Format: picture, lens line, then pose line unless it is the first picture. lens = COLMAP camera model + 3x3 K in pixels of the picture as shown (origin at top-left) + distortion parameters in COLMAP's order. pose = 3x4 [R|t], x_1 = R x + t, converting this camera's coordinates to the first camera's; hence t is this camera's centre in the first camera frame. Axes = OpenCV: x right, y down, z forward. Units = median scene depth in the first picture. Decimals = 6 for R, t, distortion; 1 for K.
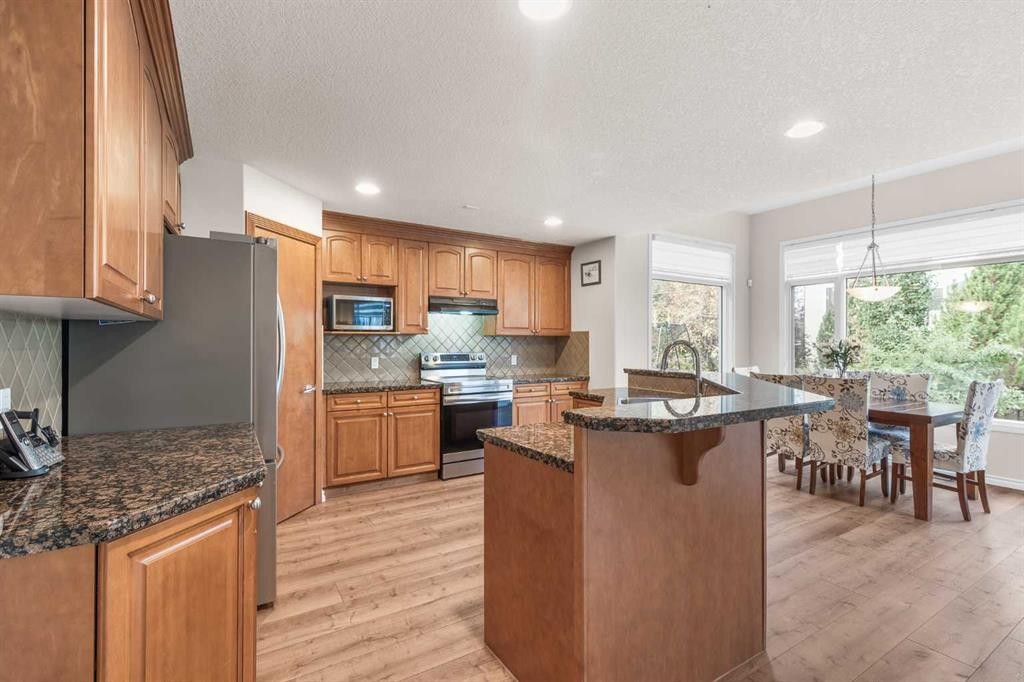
lens RADIAL K [[462.1, 0, 519.4], [0, 462.1, 343.7], [0, 0, 1]] dist [0.003246, 0.000402]
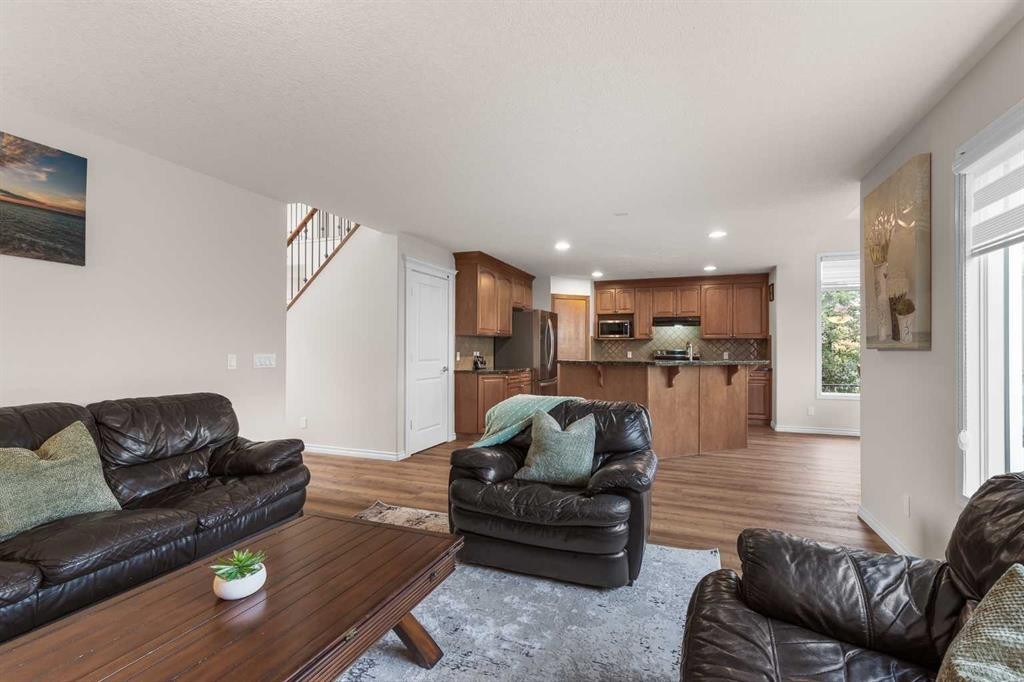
lens RADIAL K [[462.1, 0, 515.7], [0, 462.1, 345.7], [0, 0, 1]] dist [0.003246, 0.000402]
pose [[0.591257, -0.001002, -0.806482, 1.173639], [-0.003561, 0.999986, -0.003853, 0.018935], [0.806475, 0.005150, 0.591246, -0.601952]]
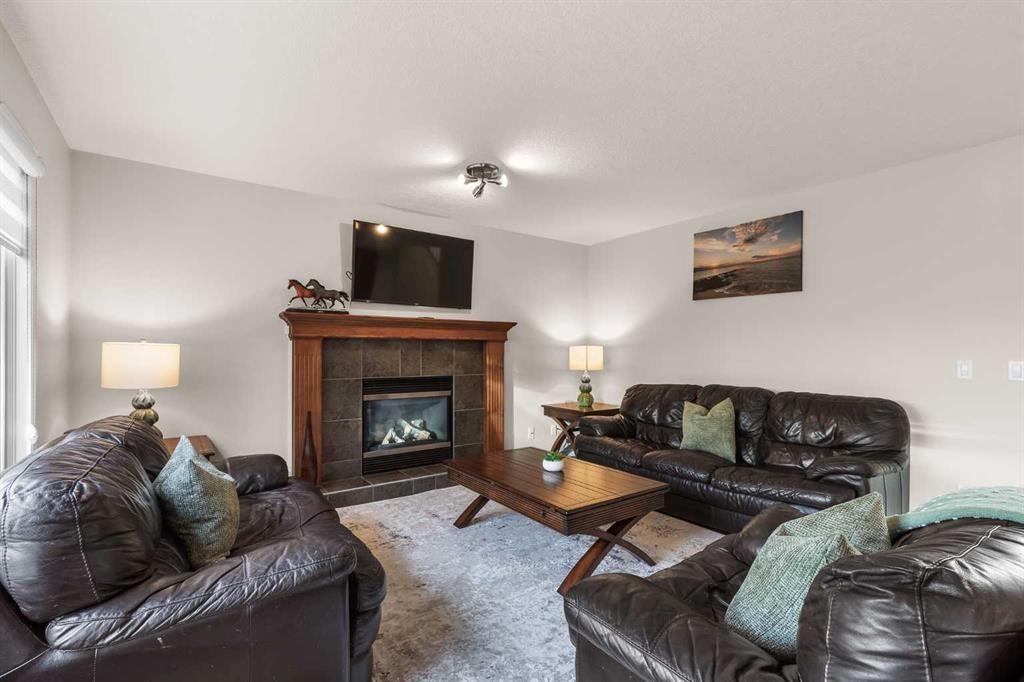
lens RADIAL K [[462.1, 0, 512.0], [0, 462.1, 348.0], [0, 0, 1]] dist [0.003246, 0.000402]
pose [[-0.998979, -0.004135, -0.044995, 0.831594], [-0.003914, 0.999980, -0.005013, 0.020030], [0.045015, -0.004832, -0.998975, 0.238815]]
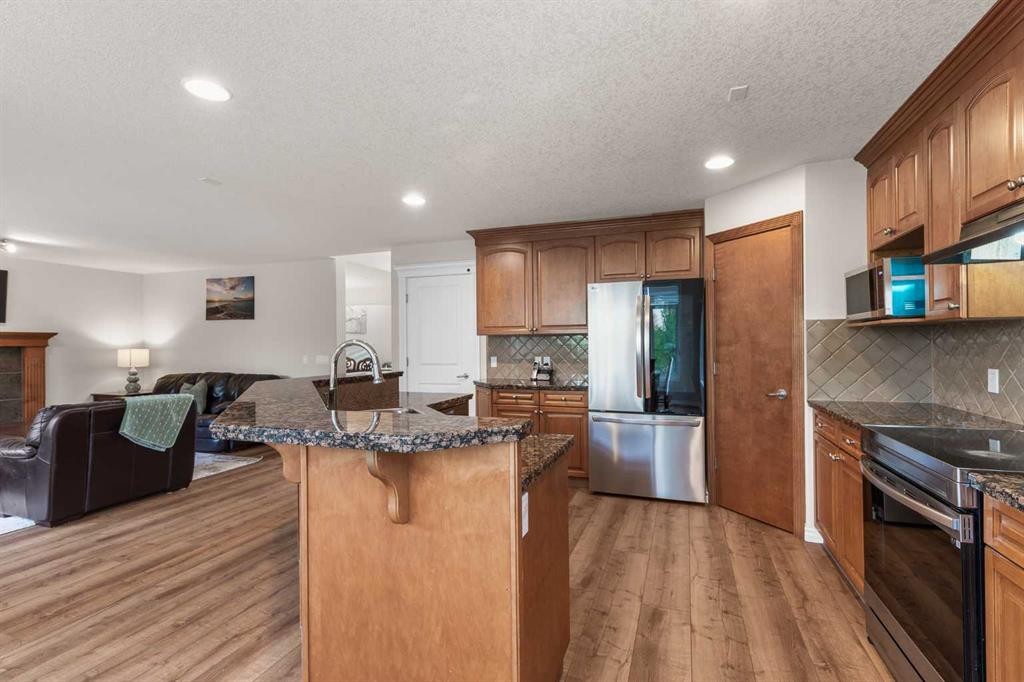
lens RADIAL K [[462.1, 0, 516.4], [0, 462.1, 340.2], [0, 0, 1]] dist [0.003246, 0.000402]
pose [[-0.788646, 0.000453, -0.614847, 0.476507], [0.007839, 0.999926, -0.009319, 0.000142], [0.614797, -0.012169, -0.788592, 1.374845]]
